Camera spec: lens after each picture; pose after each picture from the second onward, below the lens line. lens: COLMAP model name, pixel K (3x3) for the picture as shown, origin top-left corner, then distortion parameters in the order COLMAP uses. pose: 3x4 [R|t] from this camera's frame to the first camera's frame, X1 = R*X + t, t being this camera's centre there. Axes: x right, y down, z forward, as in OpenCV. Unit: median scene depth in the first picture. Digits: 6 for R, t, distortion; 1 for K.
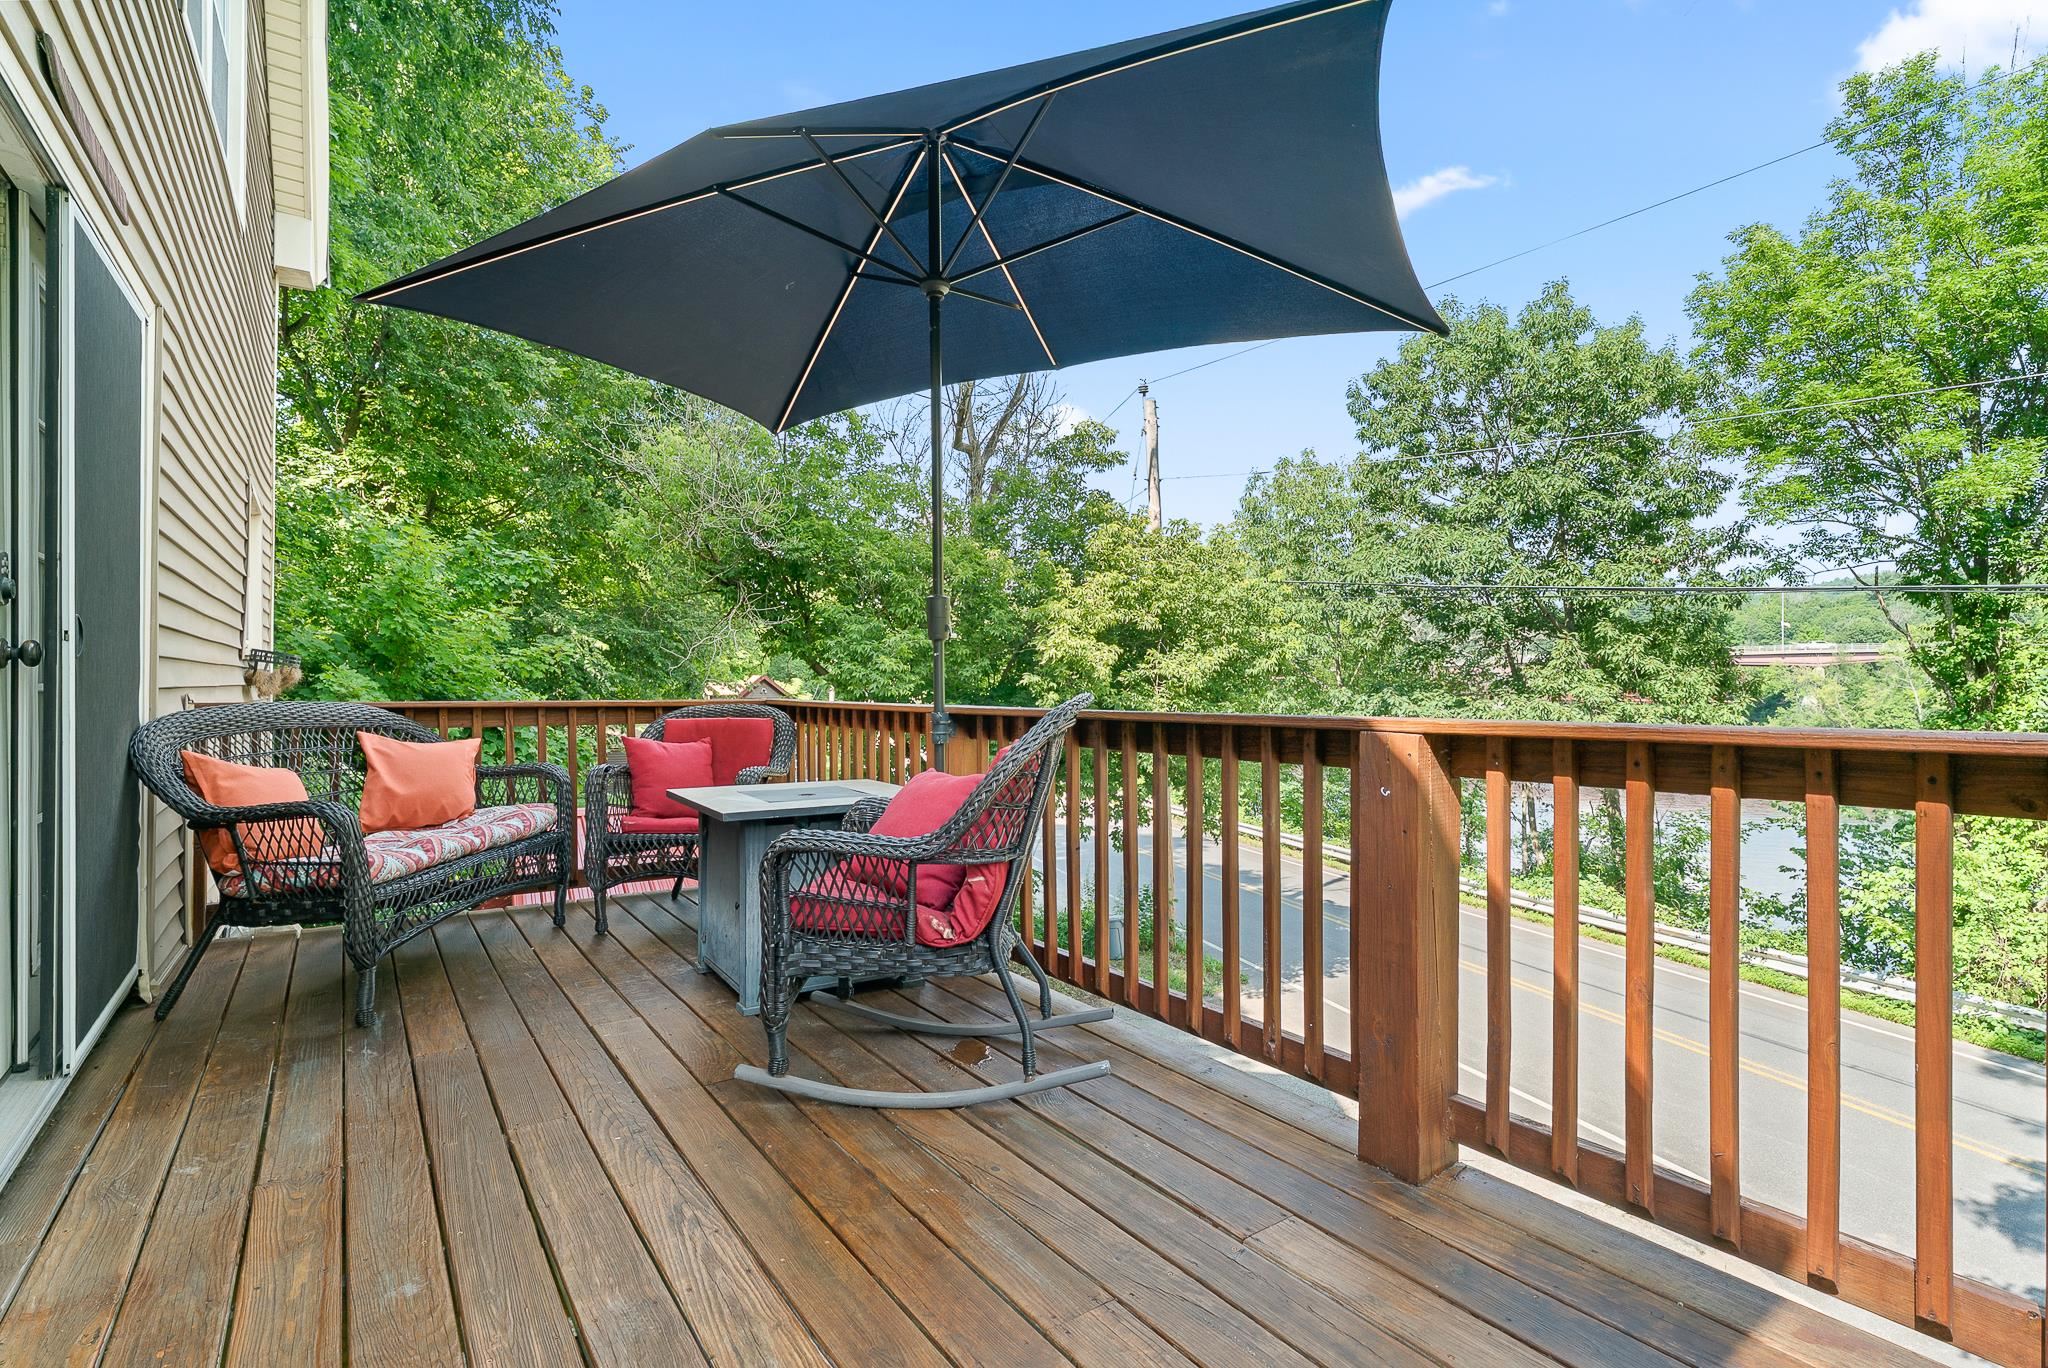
lens RADIAL K [[952.1, 0, 1024.9], [0, 952.1, 675.4], [0, 0, 1]] dist [0.001040, 0.000046]
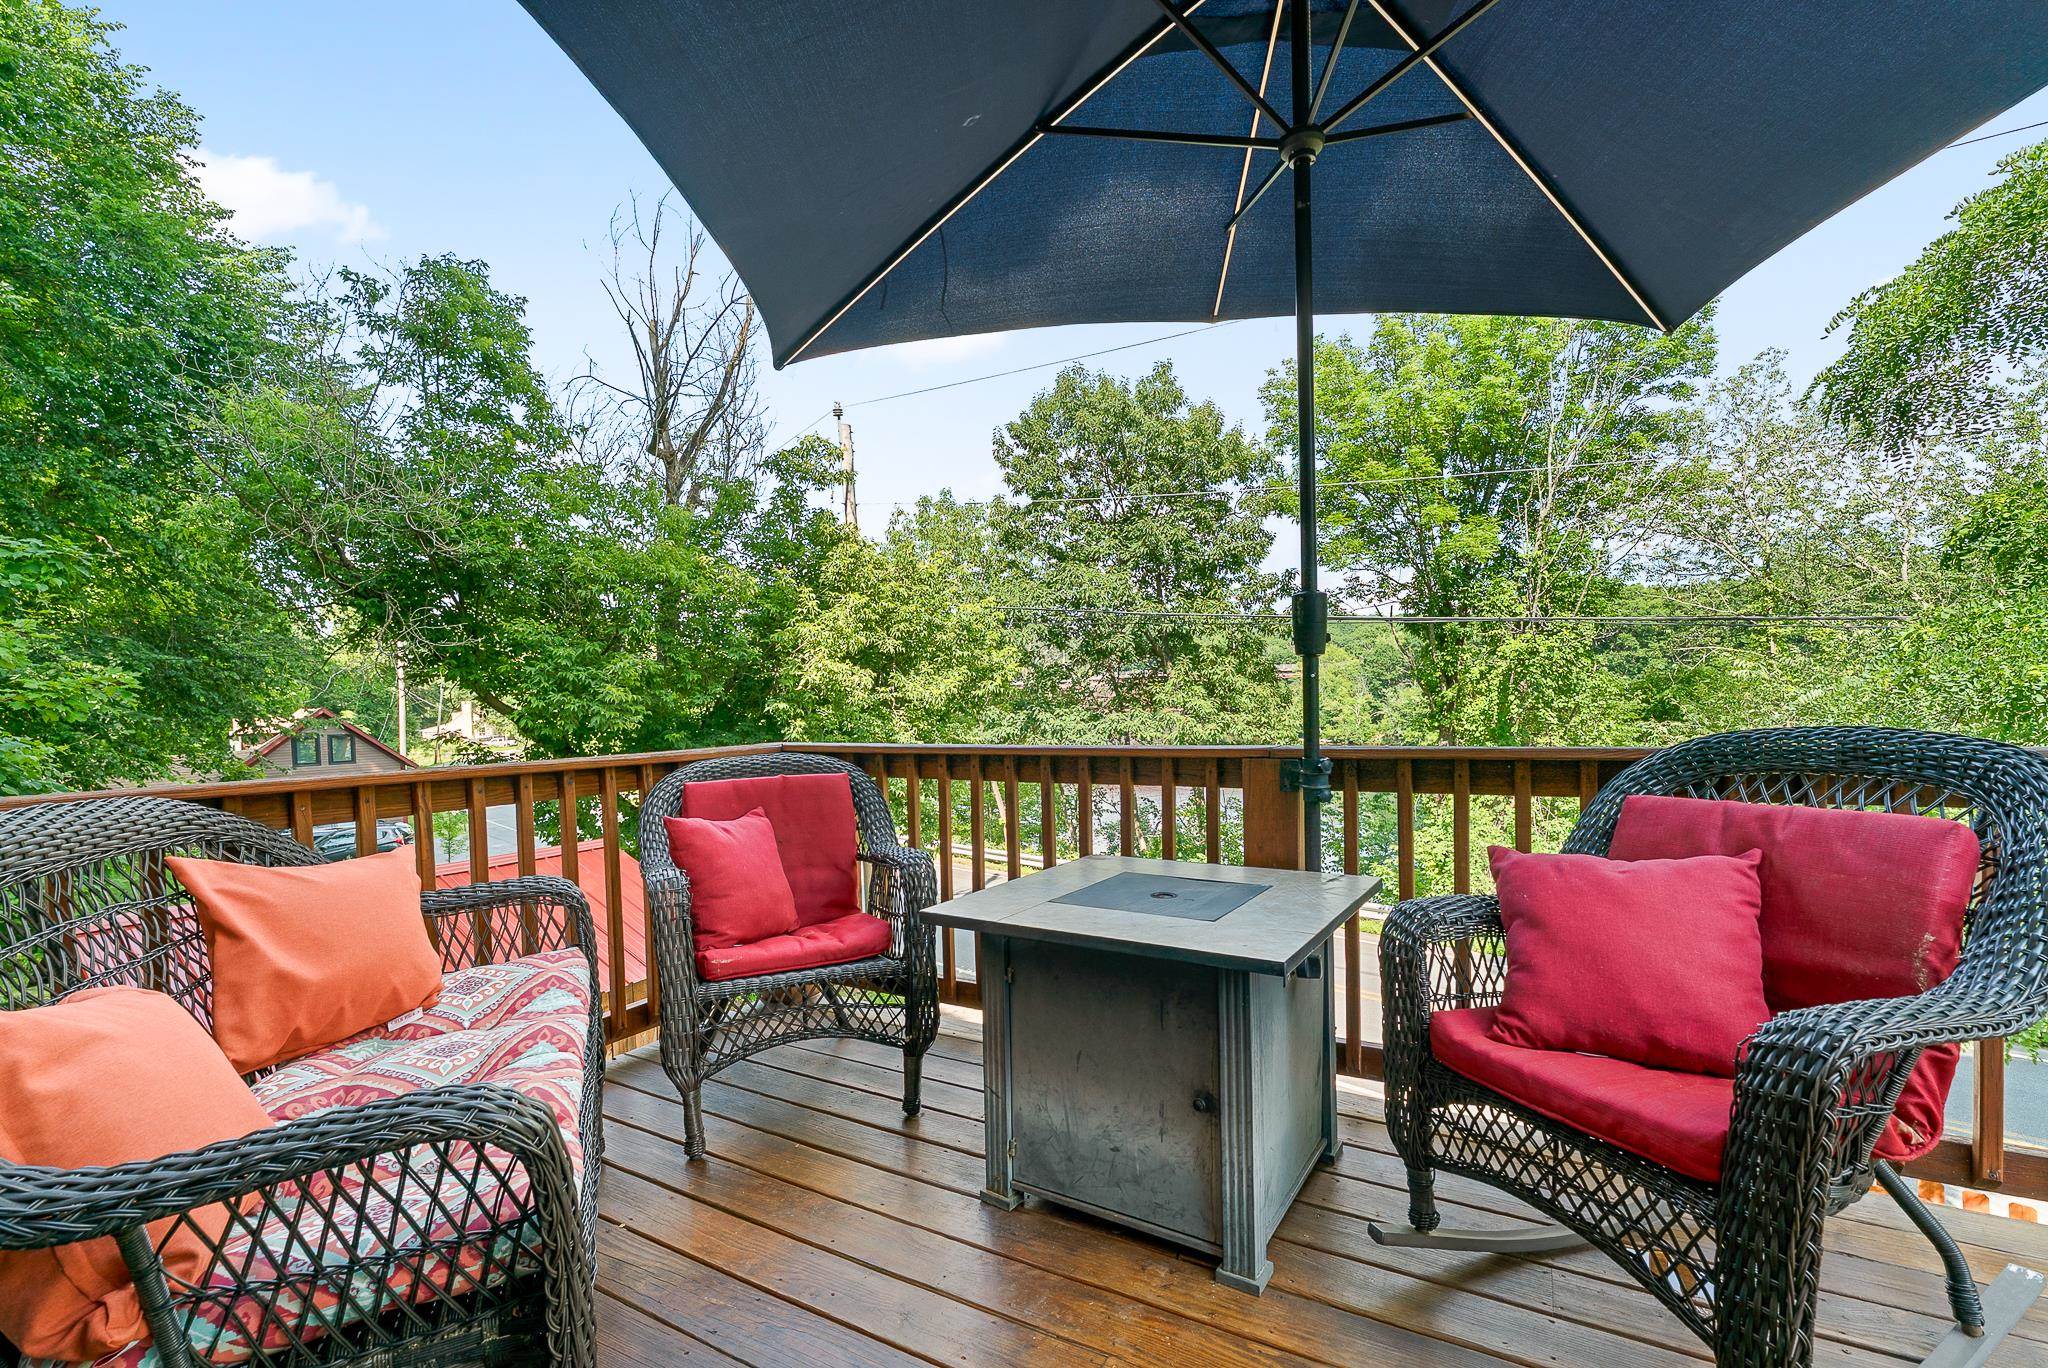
lens RADIAL K [[884.9, 0, 1023.9], [0, 884.9, 703.2], [0, 0, 1]] dist [0.004738, -0.001242]
pose [[0.912427, -0.024239, 0.408520, -0.106201], [0.021910, 0.999706, 0.010381, -0.002185], [-0.408652, -0.000521, 0.912690, 0.094173]]
